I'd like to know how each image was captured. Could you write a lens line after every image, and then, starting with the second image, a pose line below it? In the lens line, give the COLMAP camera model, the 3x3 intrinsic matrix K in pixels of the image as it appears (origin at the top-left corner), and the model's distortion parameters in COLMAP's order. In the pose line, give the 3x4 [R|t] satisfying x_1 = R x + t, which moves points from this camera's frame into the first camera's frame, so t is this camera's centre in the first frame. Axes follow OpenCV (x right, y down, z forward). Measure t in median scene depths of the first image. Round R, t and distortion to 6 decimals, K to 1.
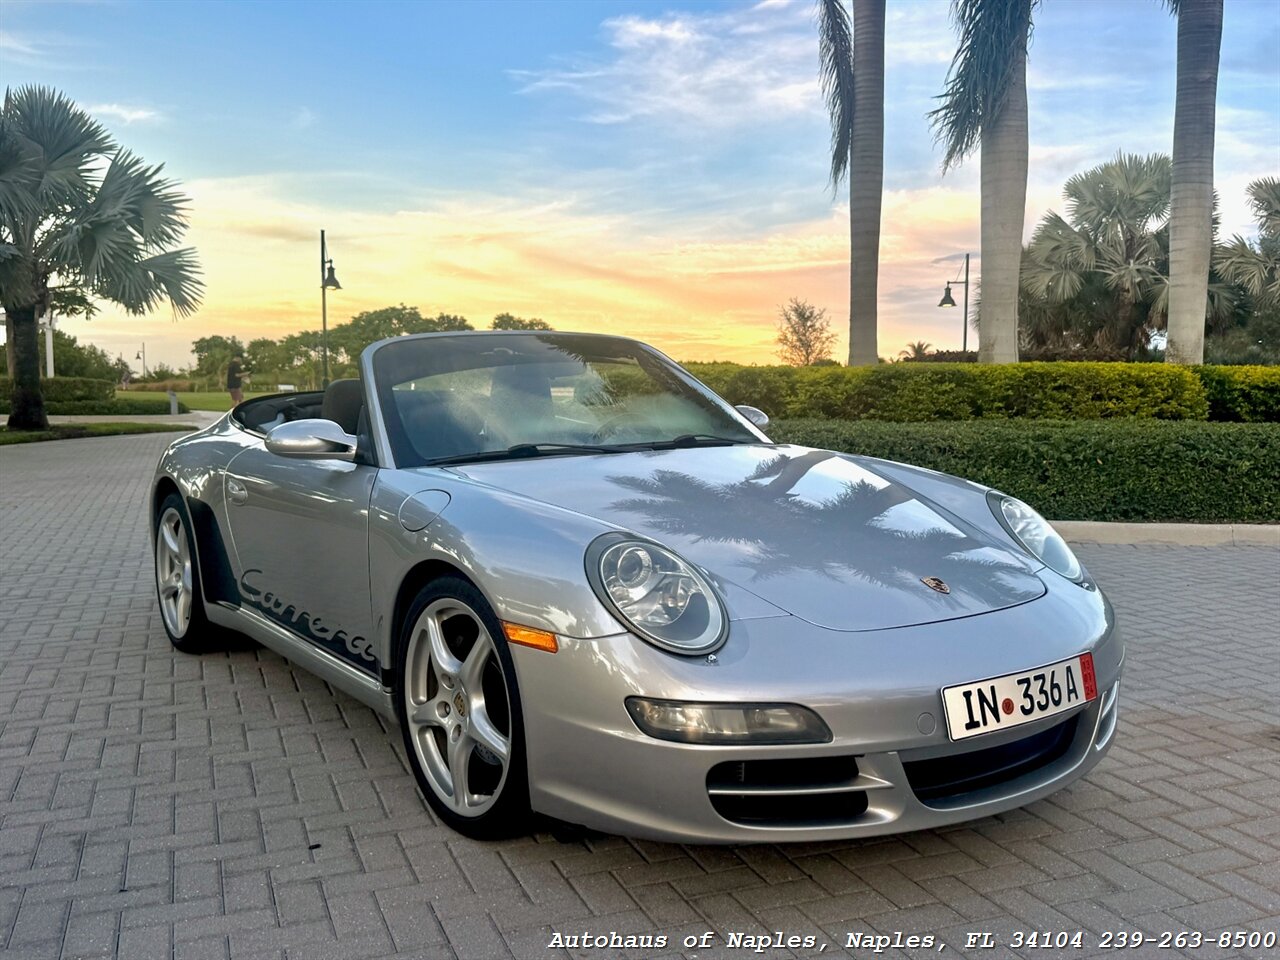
lens RADIAL K [[1149.2, 0, 643.6], [0, 1149.2, 477.4], [0, 0, 1]] dist [0.158536, -0.321480]
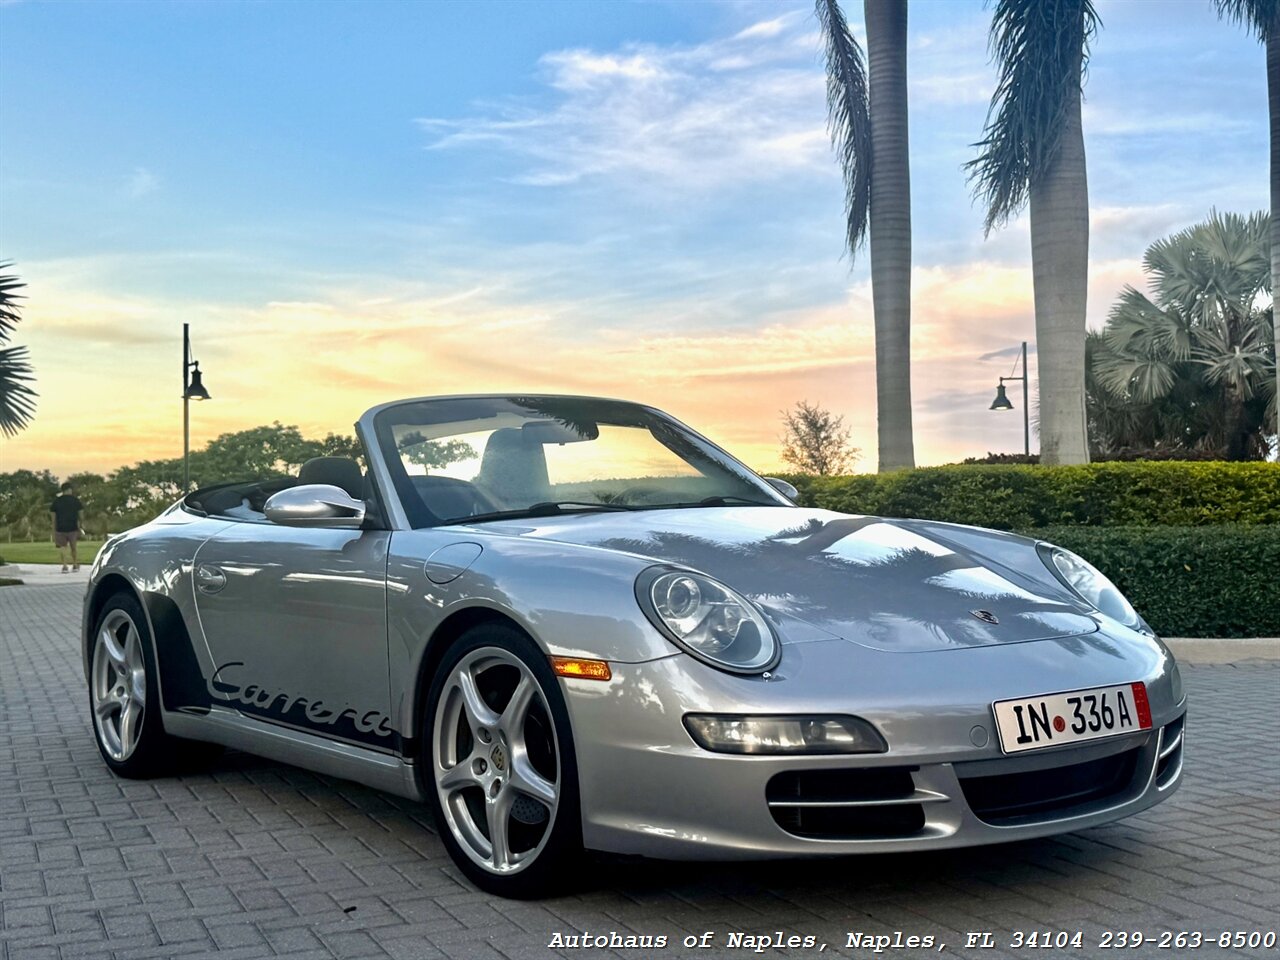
lens RADIAL K [[1559.9, 0, 640.0], [0, 1559.9, 480.0], [0, 0, 1]] dist [0.128025, -0.085328]
pose [[0.999533, -0.017572, 0.025013, -0.016302], [0.020189, 0.993886, -0.108553, 0.025773], [-0.022953, 0.109007, 0.993776, -0.074971]]
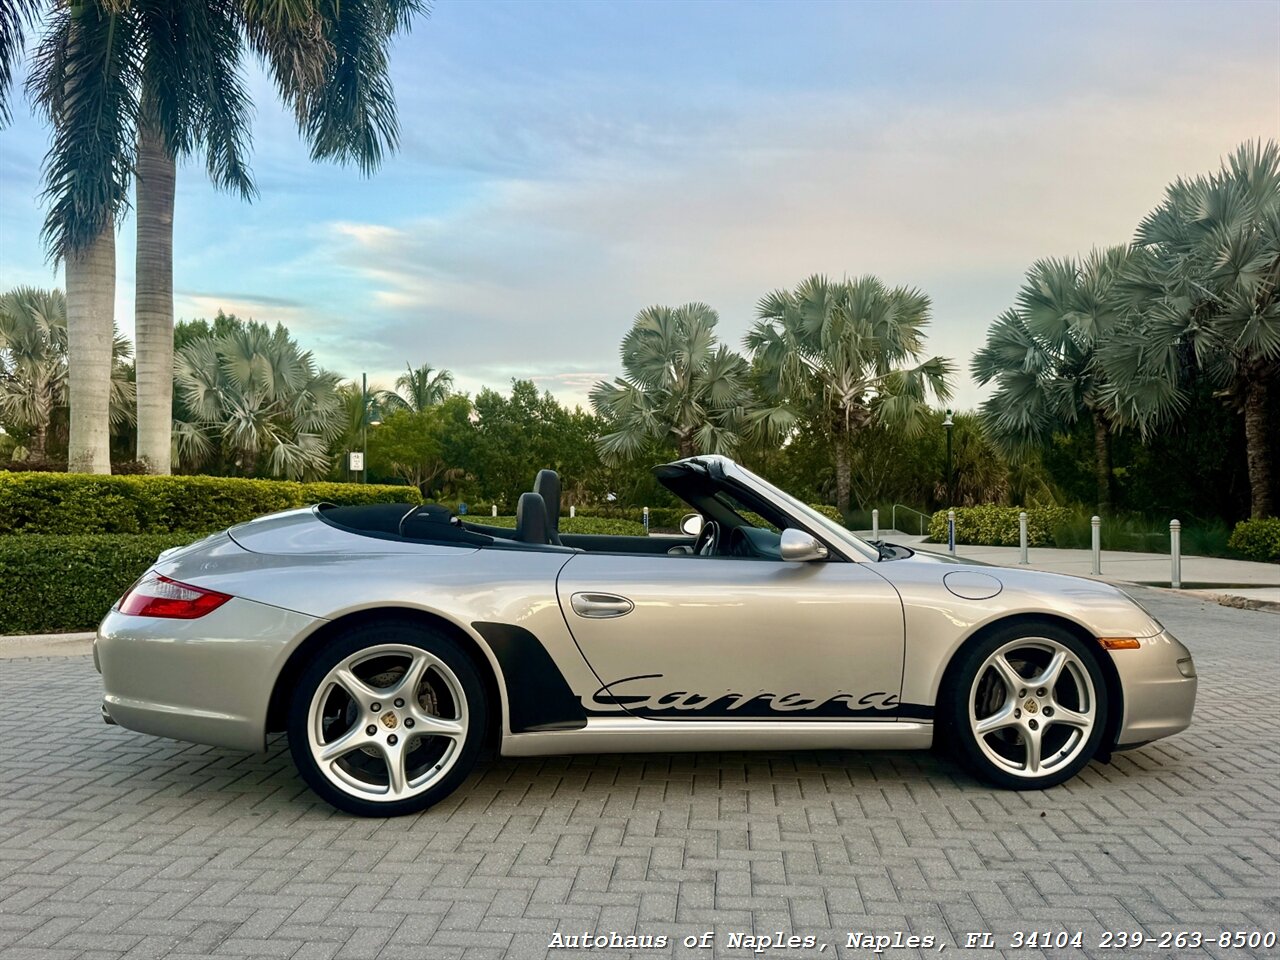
lens RADIAL K [[1149.2, 0, 643.6], [0, 1149.2, 477.4], [0, 0, 1]] dist [0.158536, -0.321480]
pose [[0.437835, 0.017643, 0.898882, -0.421634], [0.067667, 0.996325, -0.052516, -0.014574], [-0.896505, 0.083818, 0.435032, 0.177898]]
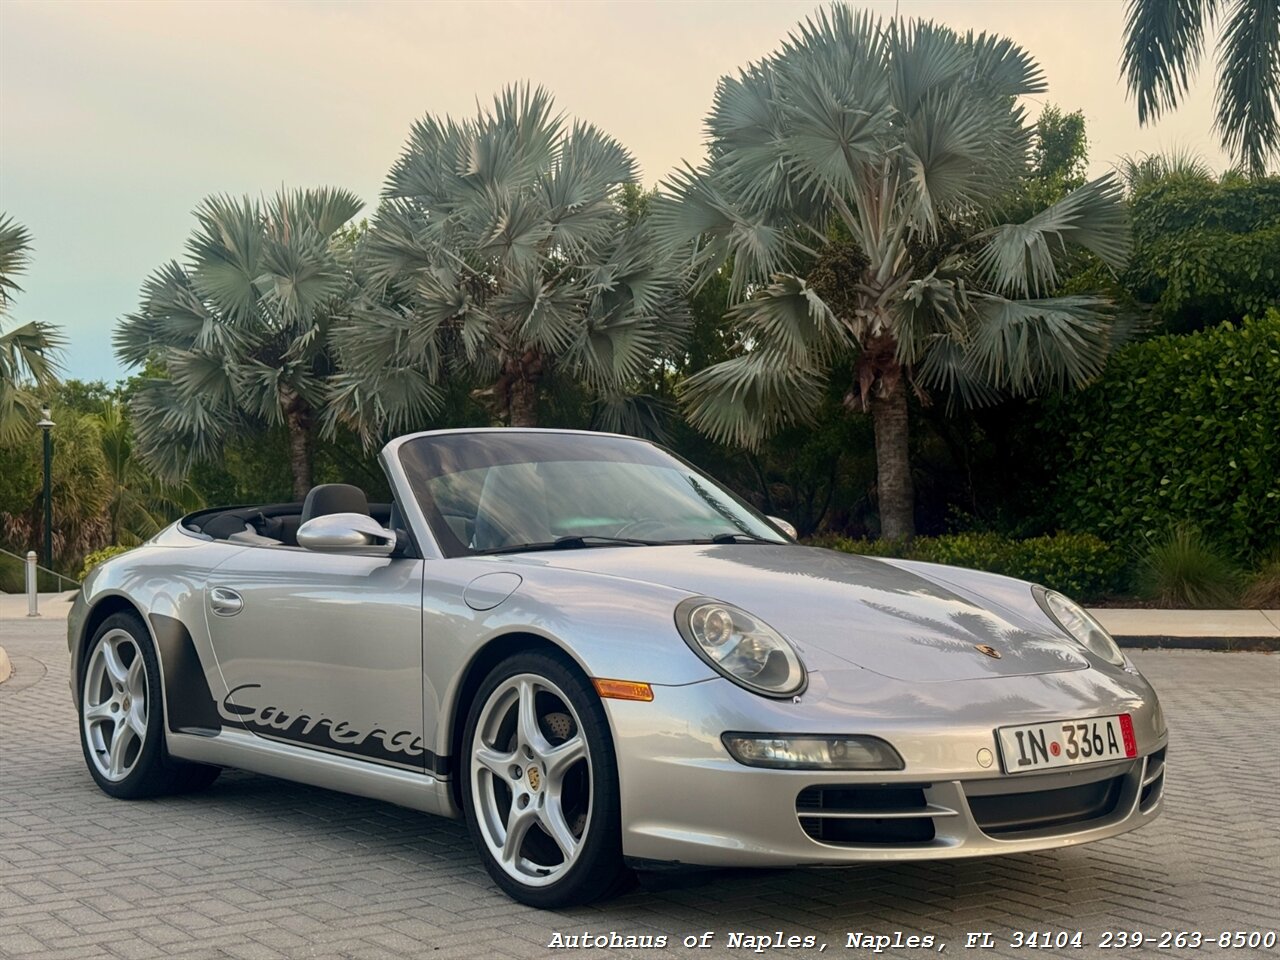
lens RADIAL K [[1763.1, 0, 640.0], [0, 1763.1, 480.0], [0, 0, 1]] dist [0.143770, -0.085089]
pose [[0.997550, 0.008169, 0.069474, -0.041797], [0.000417, 0.992445, -0.122691, 0.030311], [-0.069952, 0.122419, 0.990010, -0.141166]]
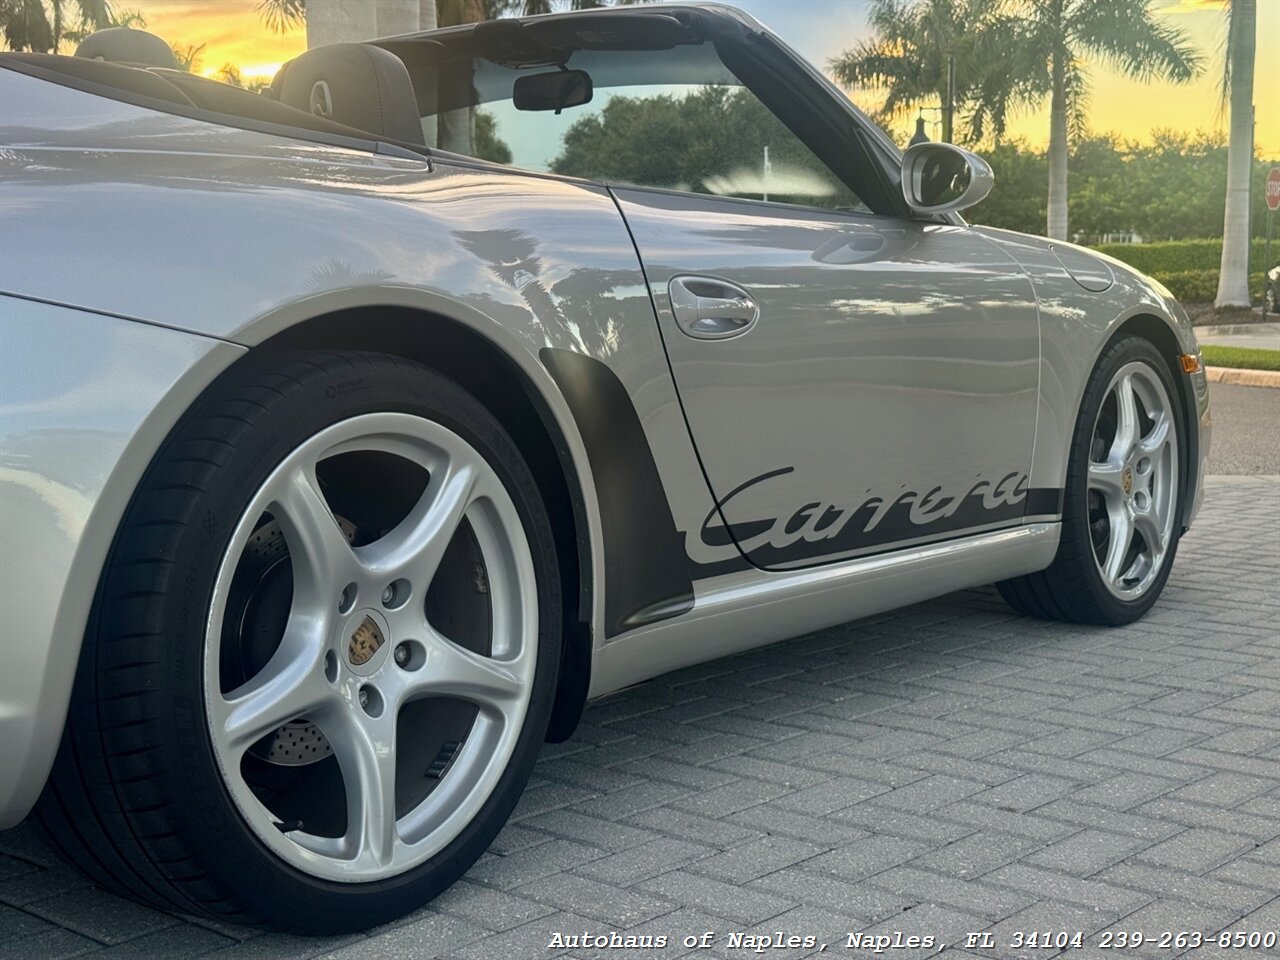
lens RADIAL K [[1763.1, 0, 640.0], [0, 1763.1, 480.0], [0, 0, 1]] dist [0.143770, -0.085089]
pose [[-0.296960, -0.080556, 0.951486, -0.322558], [0.105109, 0.987623, 0.116420, -0.001032], [-0.949087, 0.134582, -0.284818, 0.413611]]
